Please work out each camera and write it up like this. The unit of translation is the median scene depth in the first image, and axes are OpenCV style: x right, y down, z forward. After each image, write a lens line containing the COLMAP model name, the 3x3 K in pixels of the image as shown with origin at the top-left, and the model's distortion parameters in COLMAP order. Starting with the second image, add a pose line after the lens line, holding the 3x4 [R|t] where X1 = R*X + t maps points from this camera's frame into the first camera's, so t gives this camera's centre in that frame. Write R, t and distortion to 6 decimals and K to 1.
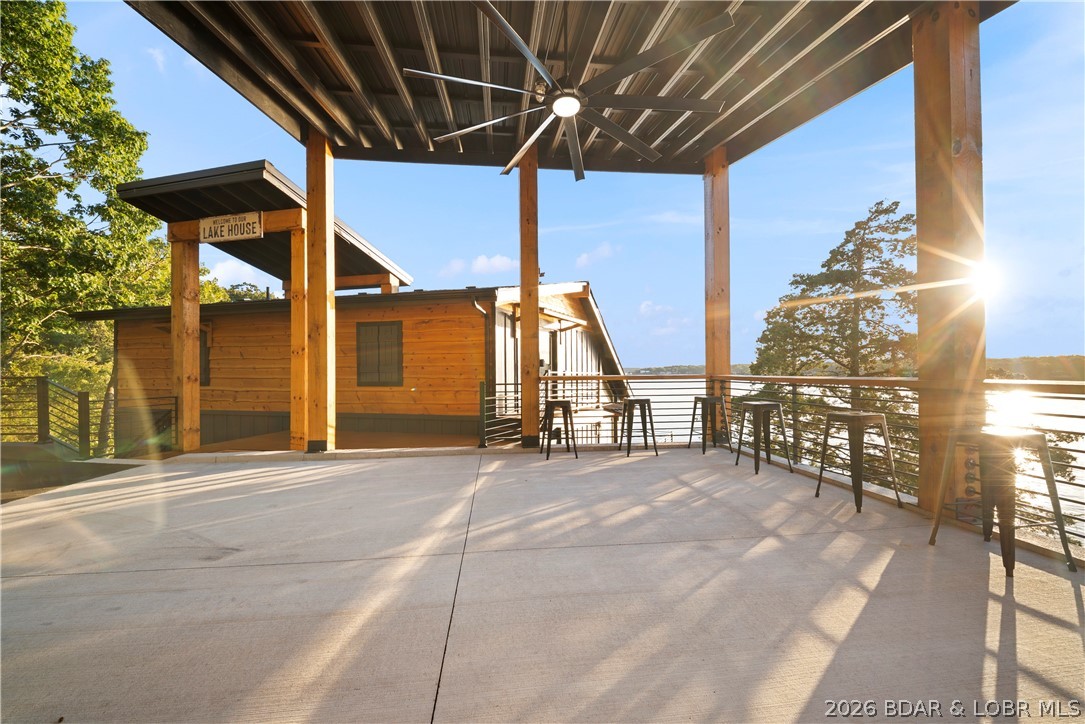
lens RADIAL K [[380.5, 0, 541.0], [0, 380.5, 366.4], [0, 0, 1]] dist [-0.003026, -0.000097]
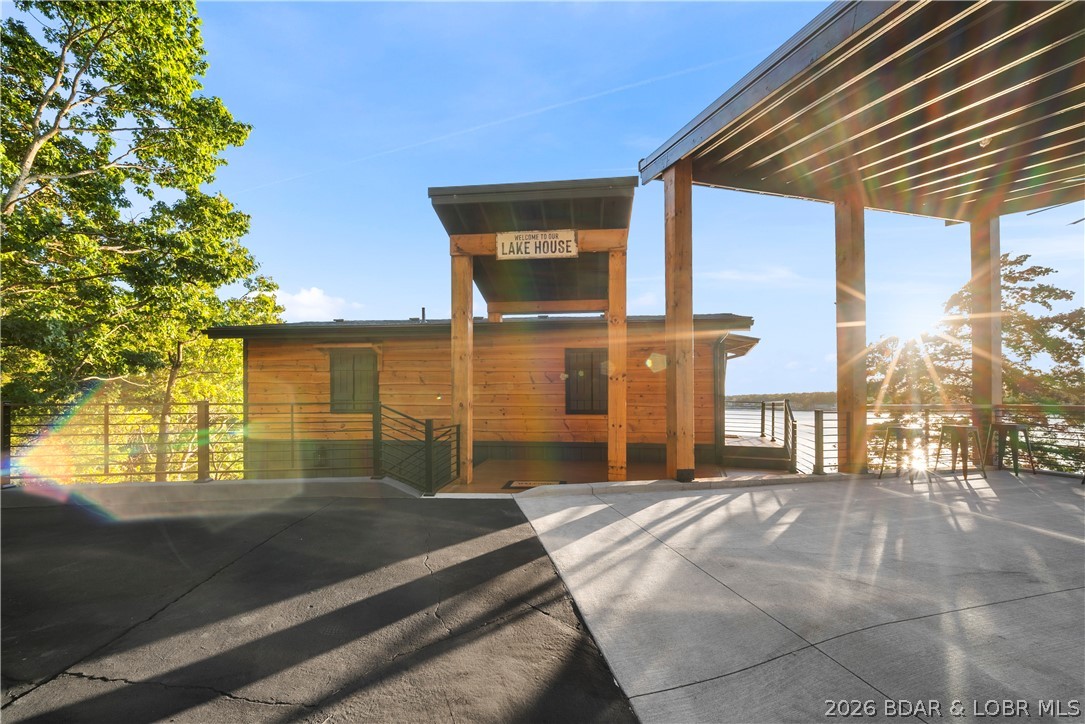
lens RADIAL K [[380.5, 0, 552.0], [0, 380.5, 400.1], [0, 0, 1]] dist [-0.003026, -0.000097]
pose [[0.992052, 0.008561, 0.125535, -1.201582], [-0.009974, 0.999894, 0.010629, 0.010686], [-0.125430, -0.011796, 0.992032, 0.080466]]
